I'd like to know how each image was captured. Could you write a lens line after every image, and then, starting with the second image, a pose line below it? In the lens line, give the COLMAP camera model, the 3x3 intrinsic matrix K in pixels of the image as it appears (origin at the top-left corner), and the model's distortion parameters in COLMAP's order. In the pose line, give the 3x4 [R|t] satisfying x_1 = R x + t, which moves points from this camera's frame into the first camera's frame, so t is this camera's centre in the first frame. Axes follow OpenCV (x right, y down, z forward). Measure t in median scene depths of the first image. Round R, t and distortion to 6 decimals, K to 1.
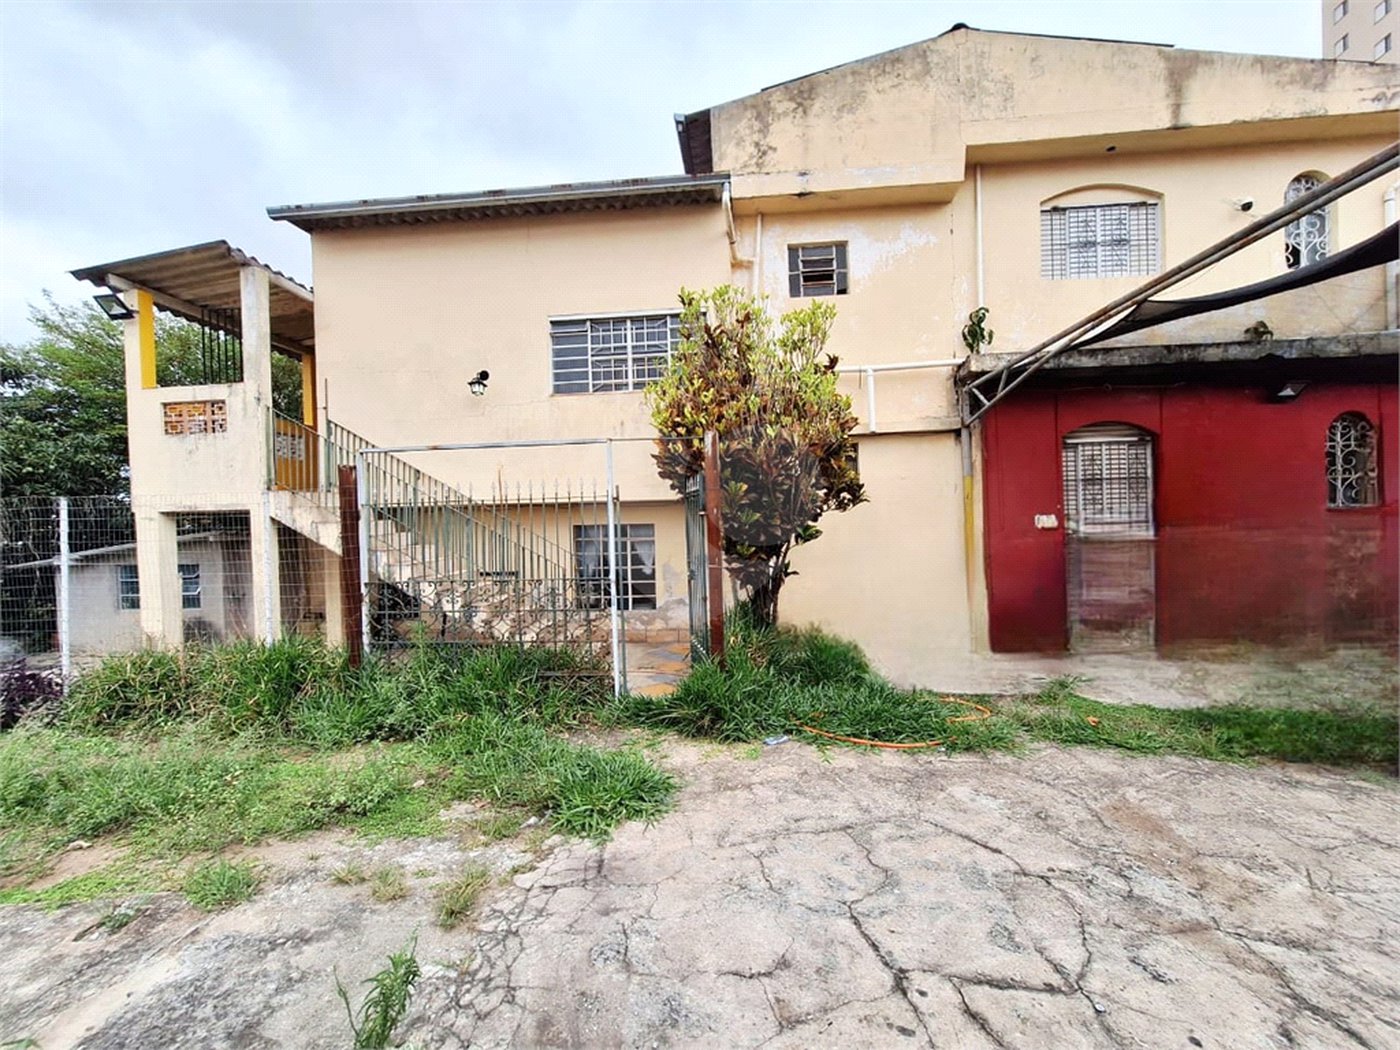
lens RADIAL K [[553.1, 0, 706.4], [0, 553.1, 525.3], [0, 0, 1]] dist [-0.003322, 0.002945]
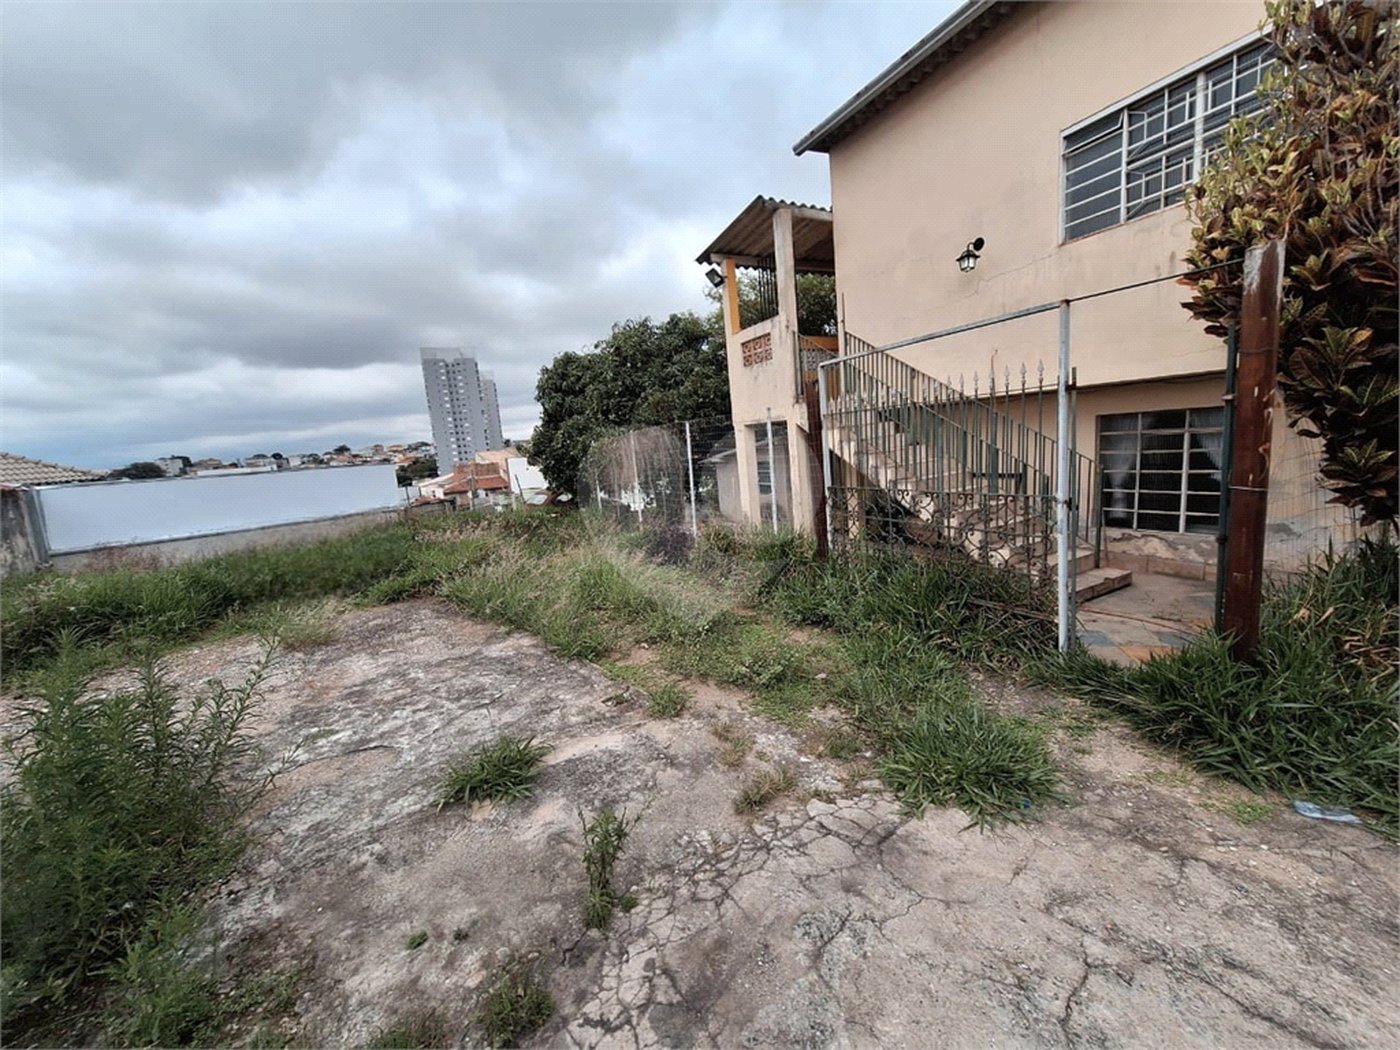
lens RADIAL K [[553.1, 0, 707.9], [0, 553.1, 525.9], [0, 0, 1]] dist [-0.003322, 0.002945]
pose [[0.554082, 0.103731, -0.825974, 0.130595], [0.066924, 0.983444, 0.168402, -0.016314], [0.829768, -0.148586, 0.537967, 0.144764]]
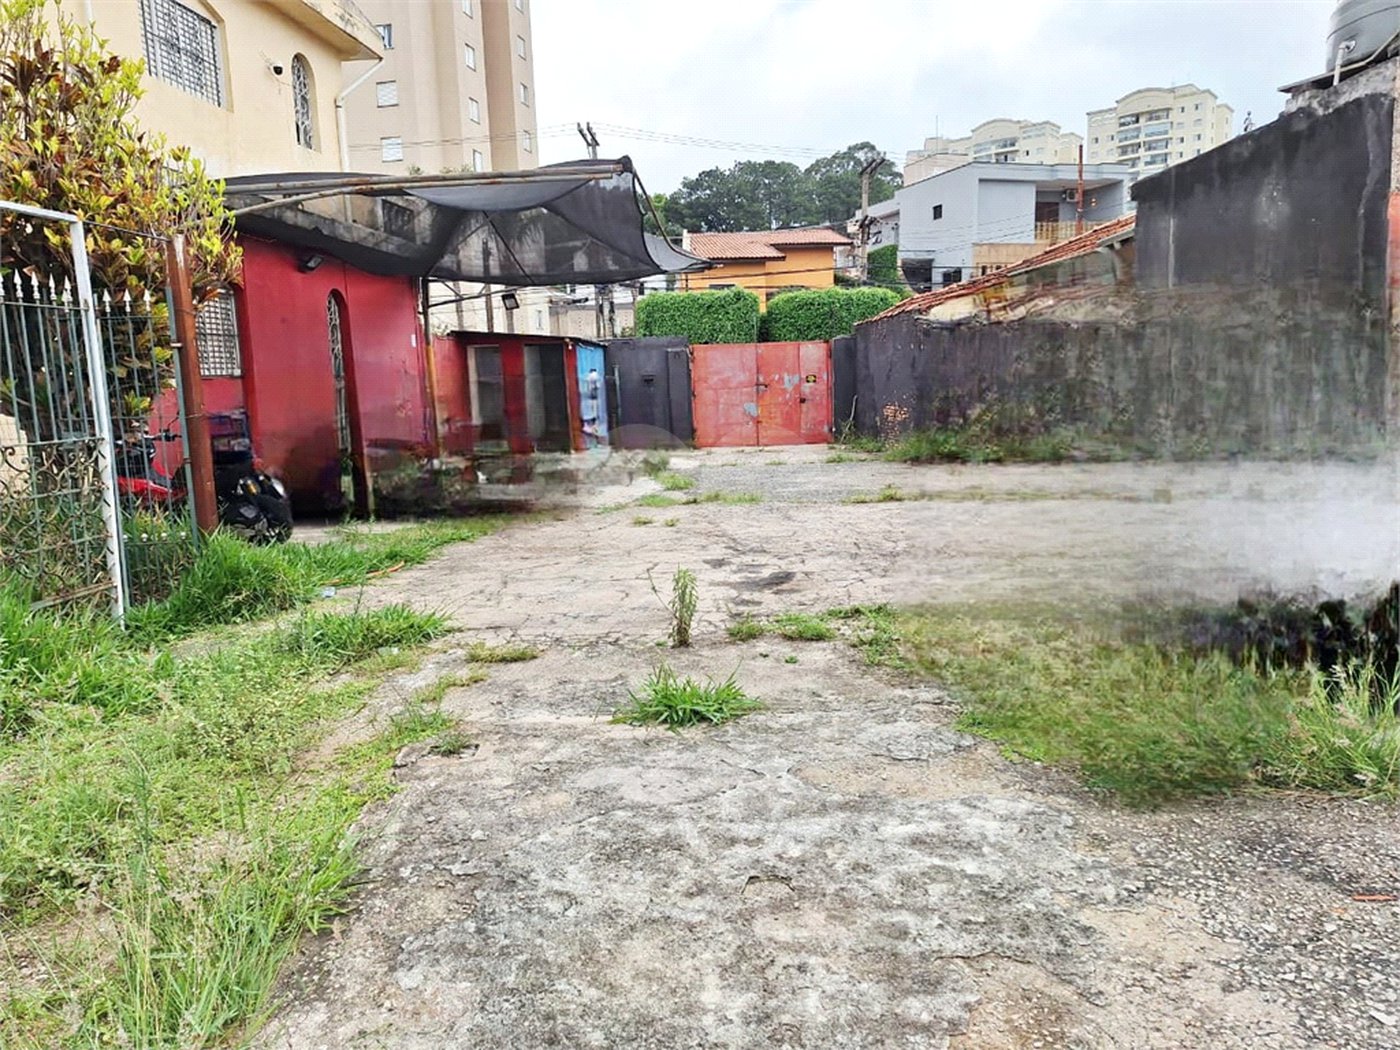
lens RADIAL K [[982.9, 0, 687.6], [0, 982.9, 521.1], [0, 0, 1]] dist [0.014098, -0.019655]
pose [[0.053738, -0.116854, 0.991694, -0.918926], [0.032288, 0.992813, 0.115236, 0.056155], [-0.998033, 0.025828, 0.057125, 0.174999]]
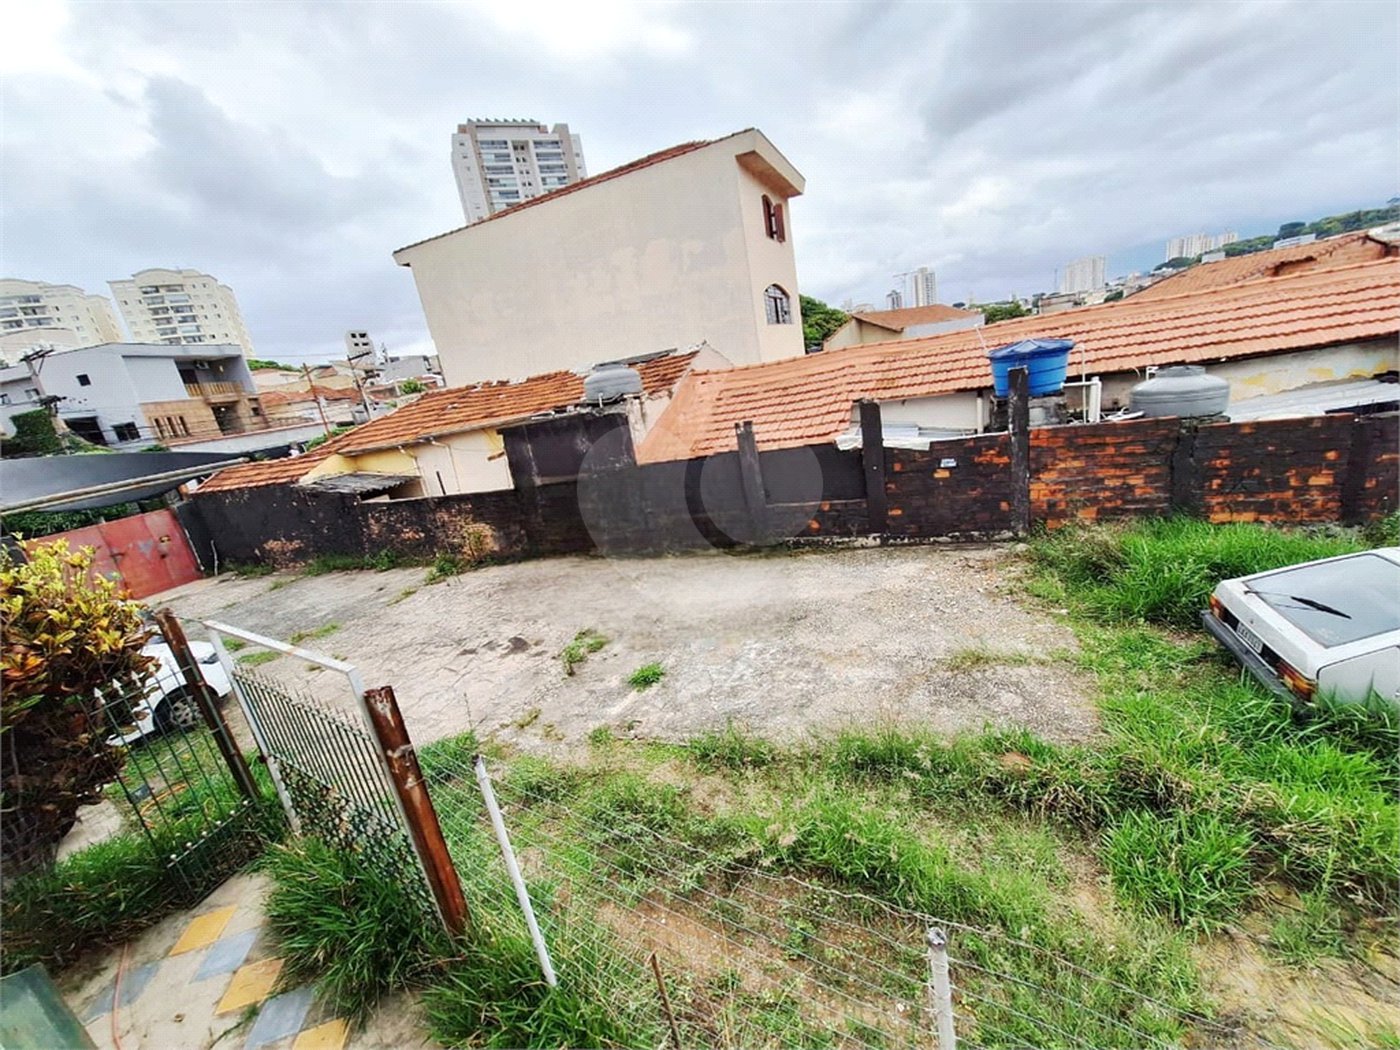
lens RADIAL K [[553.1, 0, 710.4], [0, 553.1, 528.9], [0, 0, 1]] dist [-0.003322, 0.002945]
pose [[-0.882368, 0.040479, 0.468815, -0.921549], [0.182674, 0.947623, 0.261995, -0.268667], [-0.433654, 0.316817, -0.843547, 0.954304]]
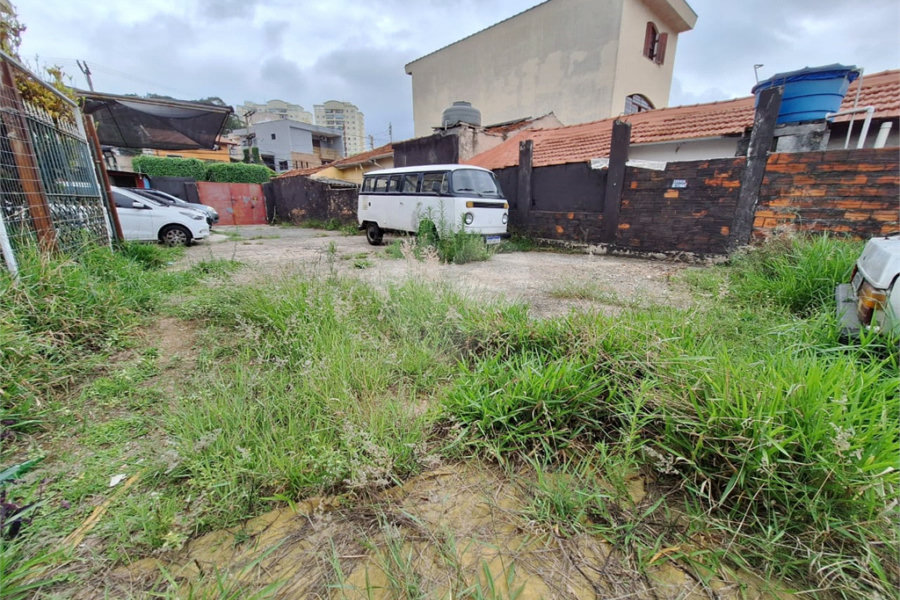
lens RADIAL K [[356.8, 0, 456.7], [0, 356.8, 303.2], [0, 0, 1]] dist [-0.005411, 0.002273]
pose [[-0.629955, -0.186180, 0.753985, -1.215377], [0.010627, 0.968683, 0.248074, 0.108639], [-0.776559, 0.164288, -0.608248, 0.614442]]
